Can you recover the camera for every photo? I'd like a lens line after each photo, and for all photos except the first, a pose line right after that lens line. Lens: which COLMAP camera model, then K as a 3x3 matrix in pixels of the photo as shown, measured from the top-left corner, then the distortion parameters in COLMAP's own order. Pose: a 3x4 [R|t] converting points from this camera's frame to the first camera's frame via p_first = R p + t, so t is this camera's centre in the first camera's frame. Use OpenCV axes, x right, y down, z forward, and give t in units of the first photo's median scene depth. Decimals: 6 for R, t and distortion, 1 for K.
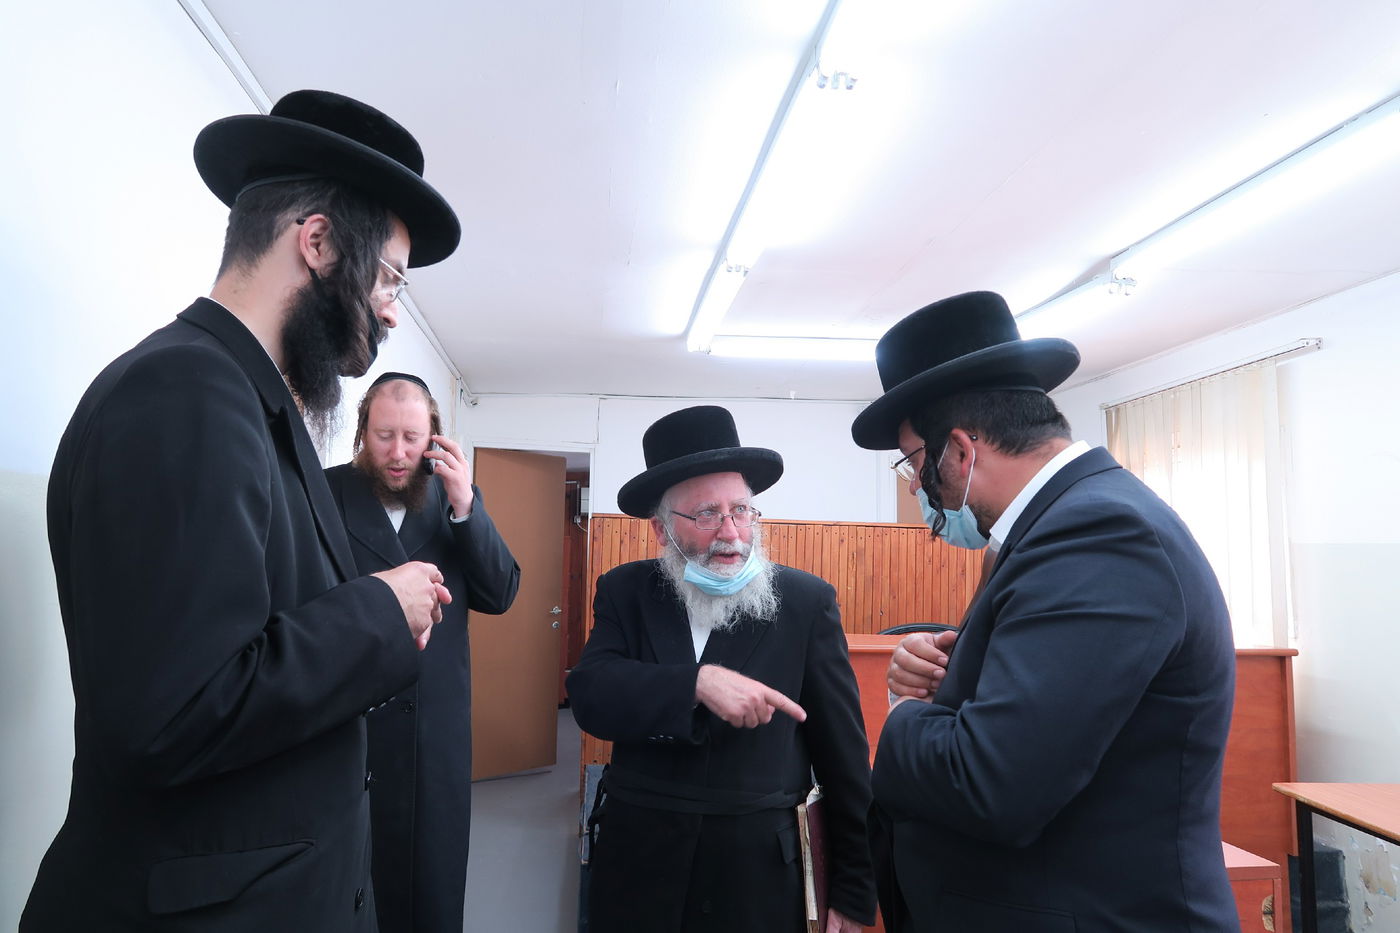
lens RADIAL K [[970.2, 0, 701.8], [0, 970.2, 464.9], [0, 0, 1]] dist [-0.002331, 0.002081]
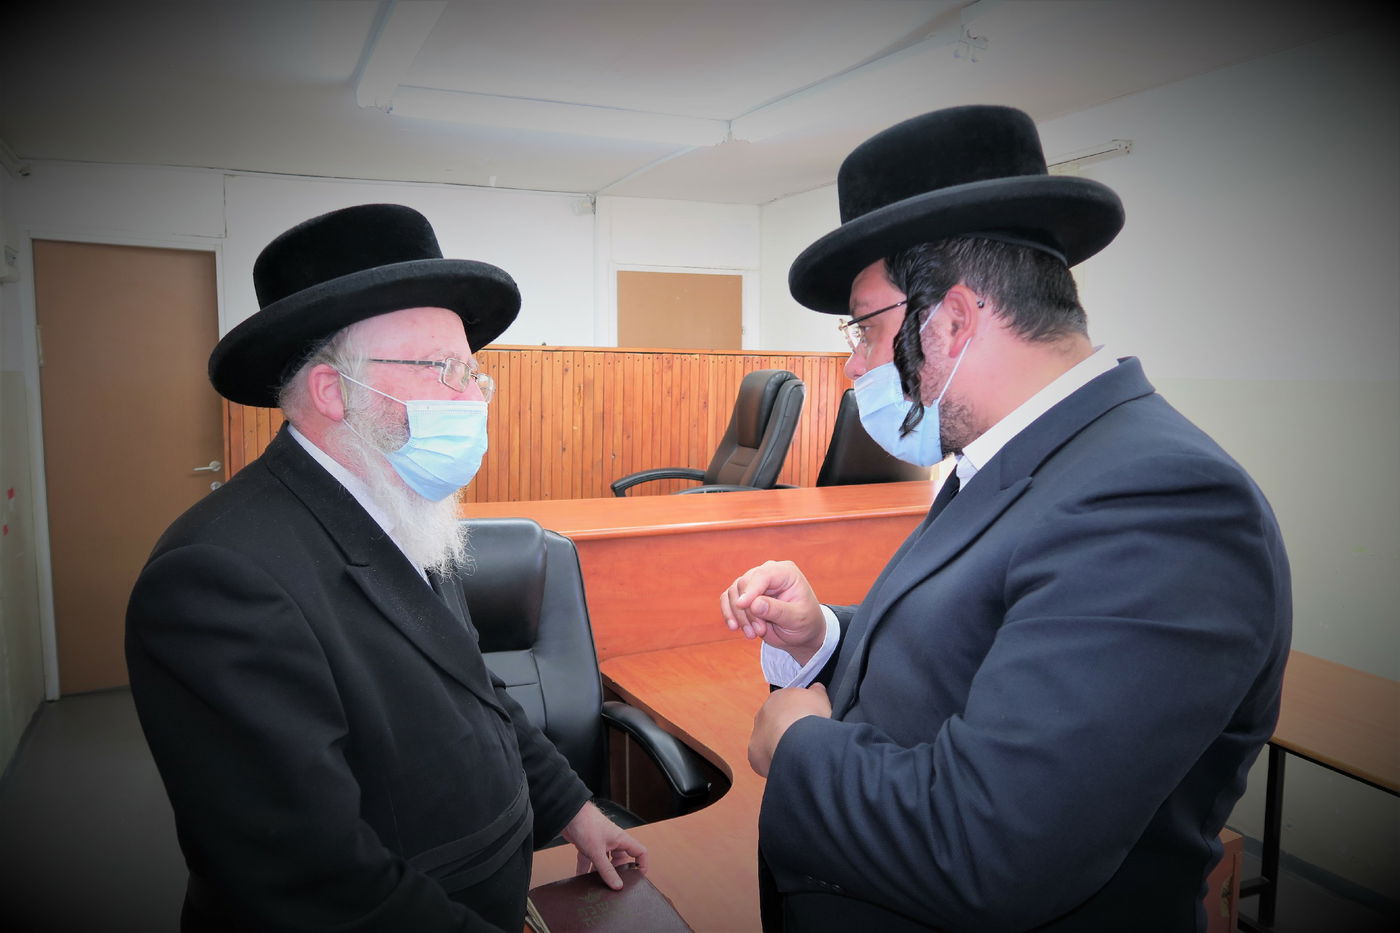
lens RADIAL K [[970.2, 0, 696.9], [0, 970.2, 468.1], [0, 0, 1]] dist [-0.002331, 0.002081]
pose [[0.943499, -0.049019, 0.327729, -0.022337], [-0.019015, 0.979360, 0.201227, -0.007172], [-0.330829, -0.196089, 0.923093, 0.198271]]
